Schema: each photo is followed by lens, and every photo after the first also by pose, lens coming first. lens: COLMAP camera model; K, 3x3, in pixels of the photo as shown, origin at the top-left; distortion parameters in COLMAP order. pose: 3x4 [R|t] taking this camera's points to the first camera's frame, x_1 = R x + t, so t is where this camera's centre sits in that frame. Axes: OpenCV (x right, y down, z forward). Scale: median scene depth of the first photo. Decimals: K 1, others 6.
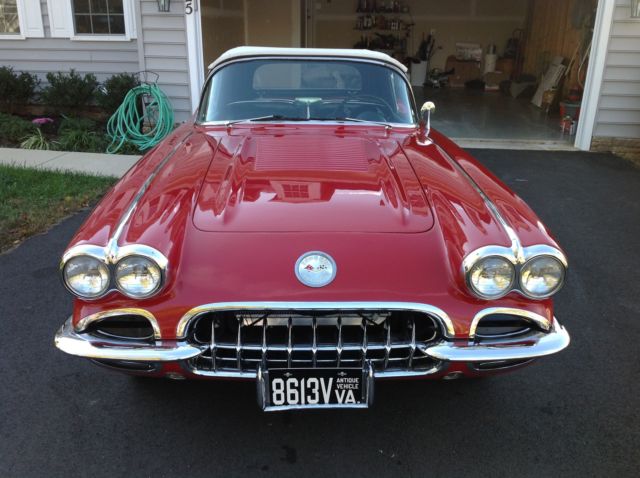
lens RADIAL K [[583.0, 0, 320.0], [0, 583.0, 239.0], [0, 0, 1]] dist [0.101983, -0.203133]
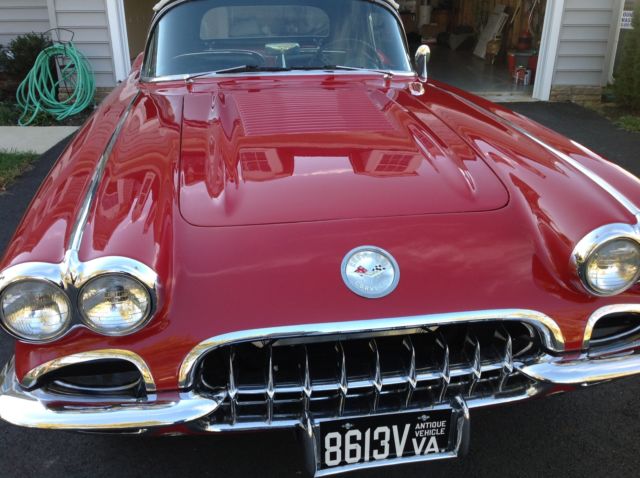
lens RADIAL K [[583.3, 0, 319.6], [0, 583.3, 232.4], [0, 0, 1]] dist [0.009574, -0.018910]
pose [[0.990207, -0.065998, 0.123023, -0.148112], [0.059357, 0.996614, 0.056893, -0.037993], [-0.126361, -0.049033, 0.990772, 0.304456]]
